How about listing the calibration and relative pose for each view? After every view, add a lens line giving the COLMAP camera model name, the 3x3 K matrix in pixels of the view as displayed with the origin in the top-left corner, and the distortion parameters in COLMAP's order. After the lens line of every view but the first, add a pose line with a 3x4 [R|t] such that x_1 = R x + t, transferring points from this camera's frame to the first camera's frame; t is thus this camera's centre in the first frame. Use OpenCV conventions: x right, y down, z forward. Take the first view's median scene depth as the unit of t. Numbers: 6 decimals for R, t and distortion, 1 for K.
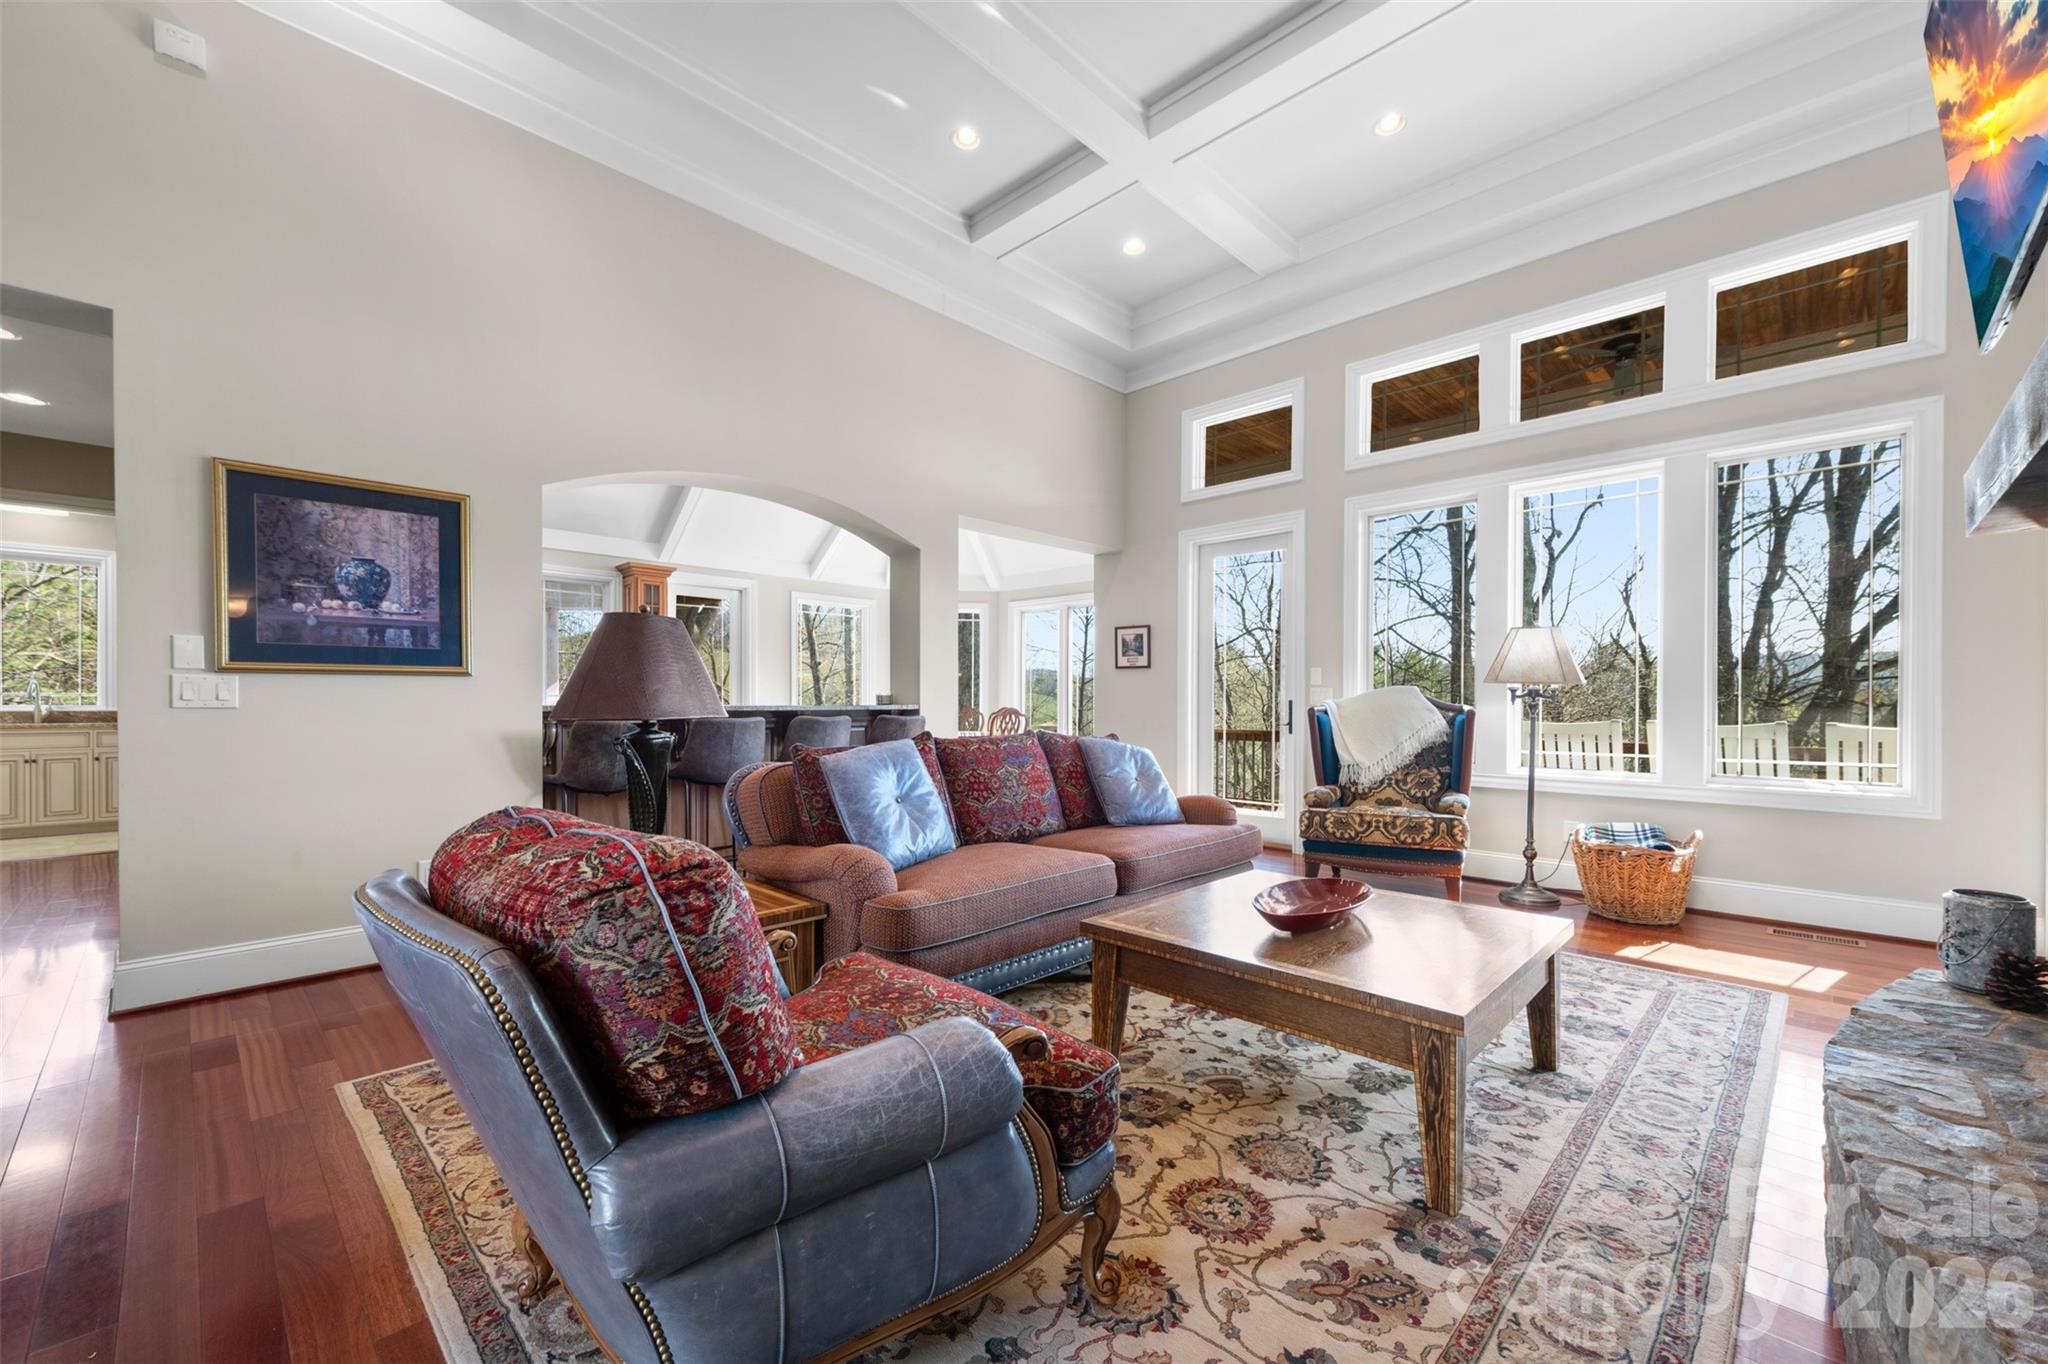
lens RADIAL K [[821.5, 0, 1041.8], [0, 821.5, 688.9], [0, 0, 1]] dist [0.013377, -0.000151]
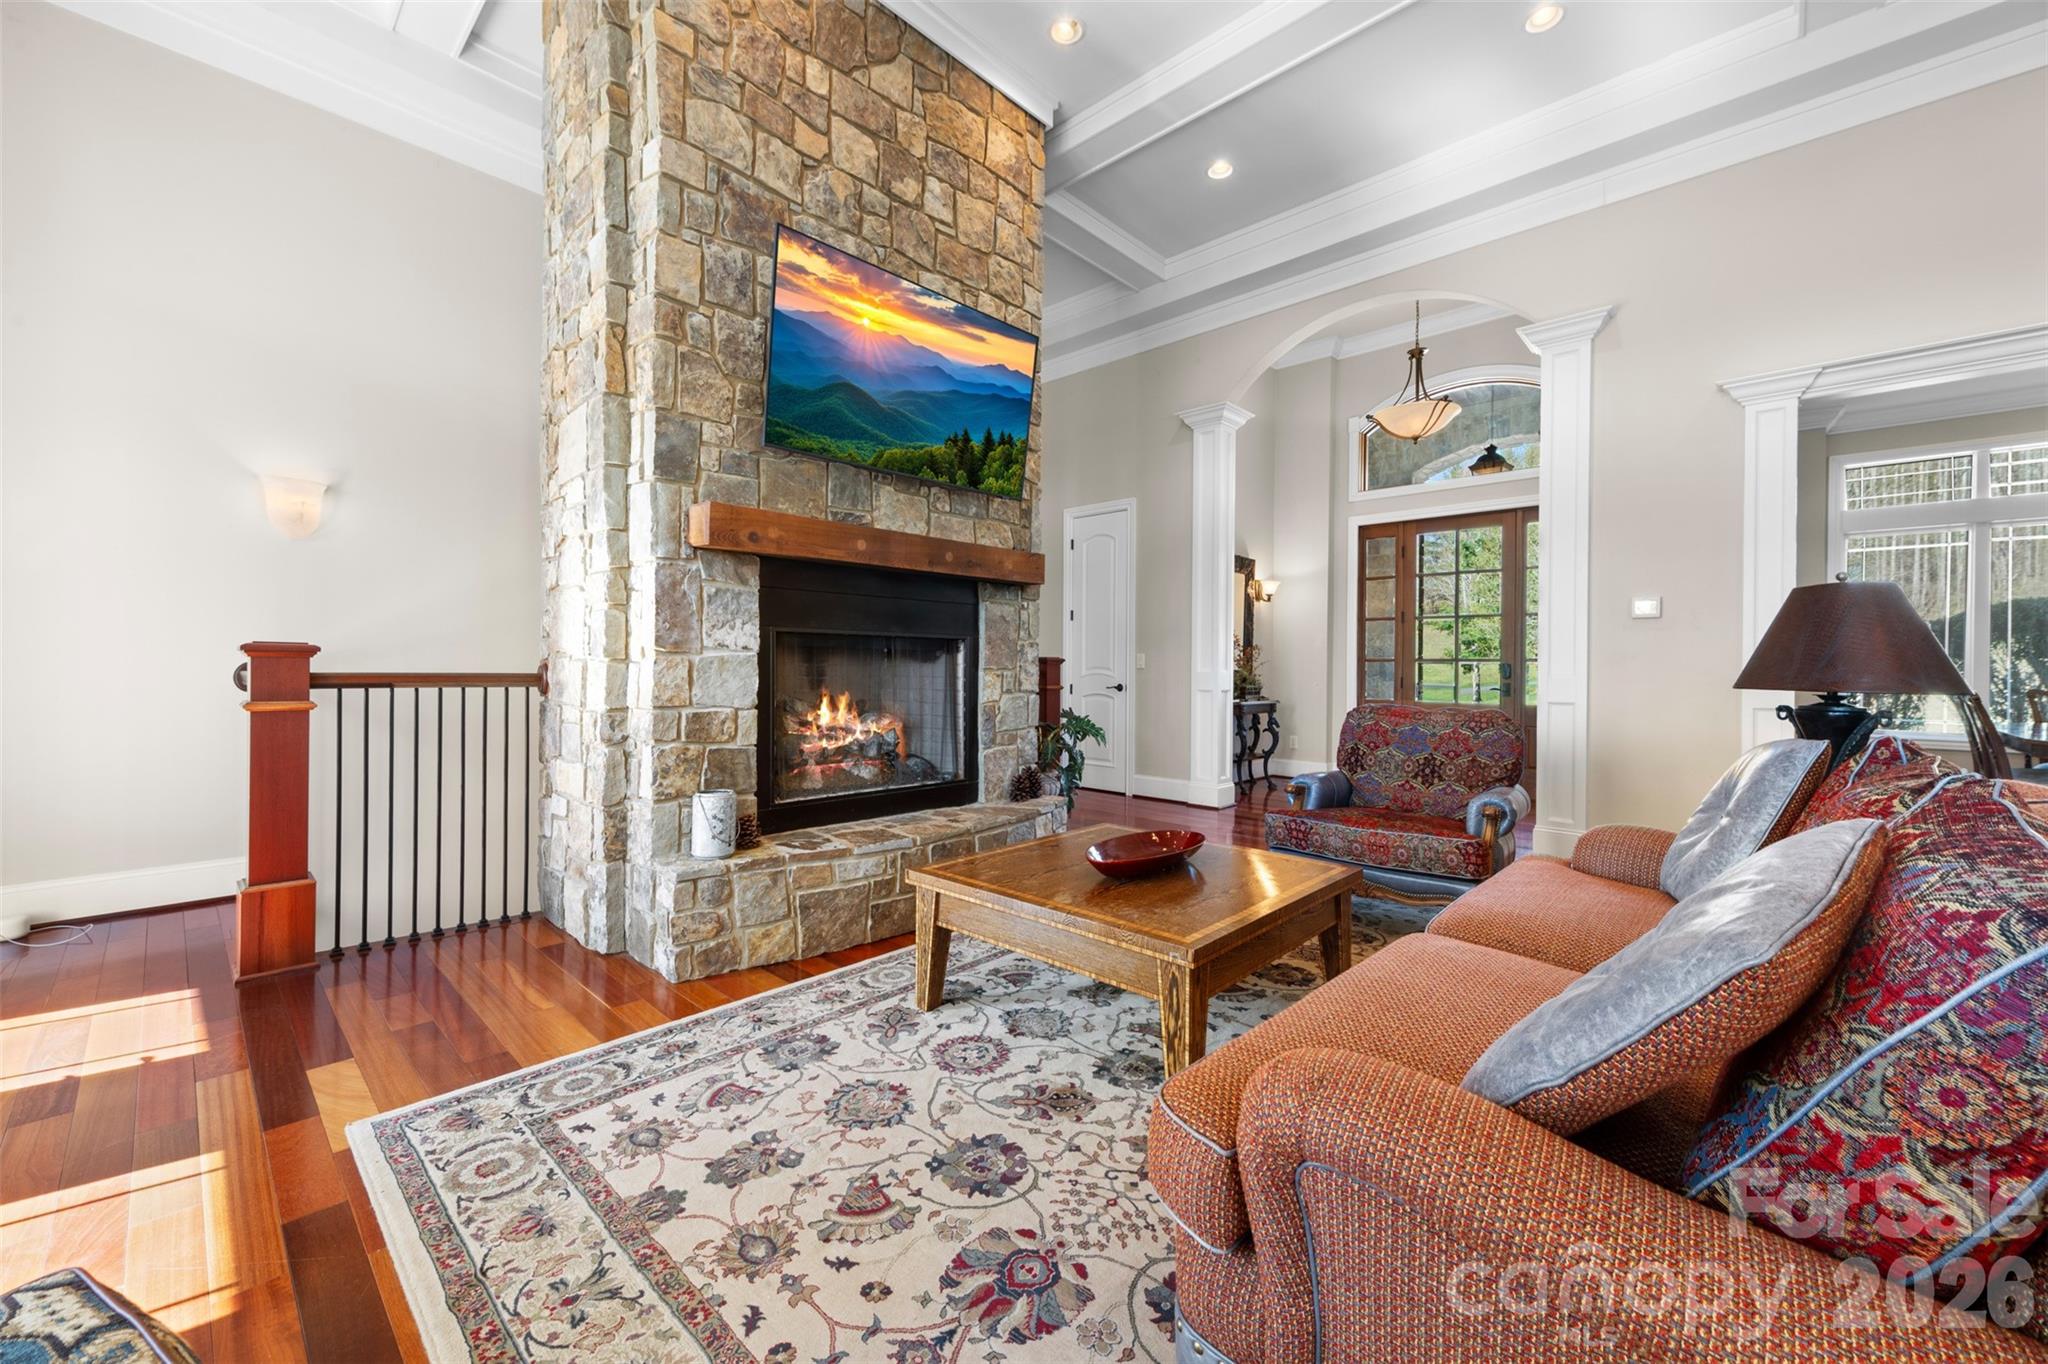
lens RADIAL K [[800.5, 0, 1029.0], [0, 800.5, 667.0], [0, 0, 1]] dist [0.007361, -0.000076]
pose [[-0.999854, -0.011669, -0.012498, 0.360344], [-0.011527, 0.999869, -0.011378, 0.023645], [0.012629, -0.011233, -0.999857, 1.465522]]
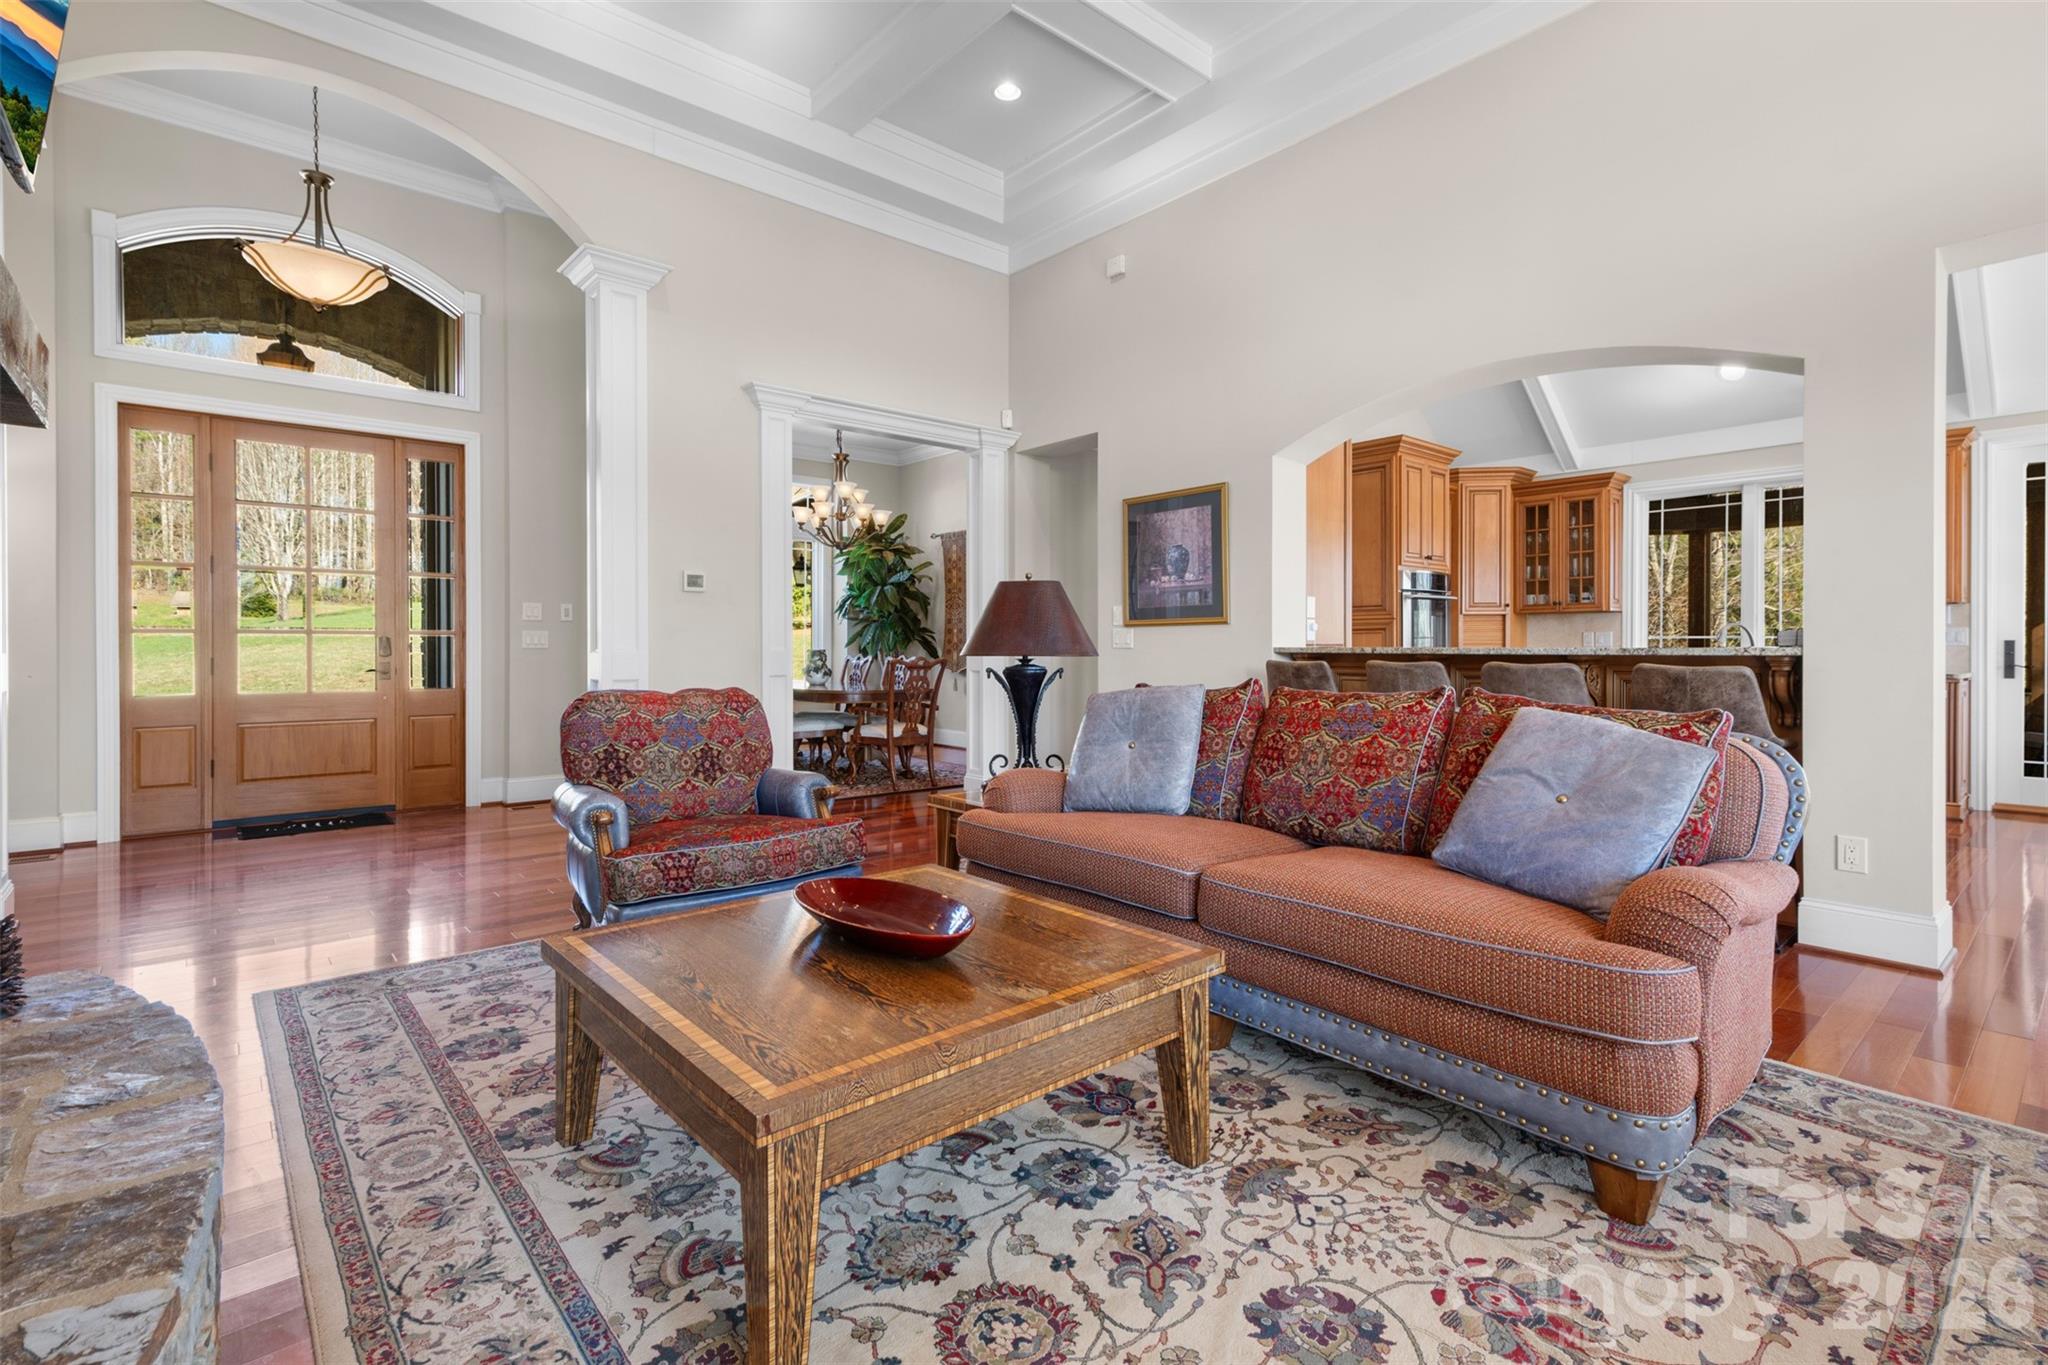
lens RADIAL K [[941.7, 0, 1018.9], [0, 941.7, 651.1], [0, 0, 1]] dist [0.005351, 0.001033]
pose [[-0.094269, 0.002953, -0.995542, 0.821406], [0.013607, 0.999906, 0.001678, 0.020073], [0.995454, -0.013388, -0.094301, 0.863331]]
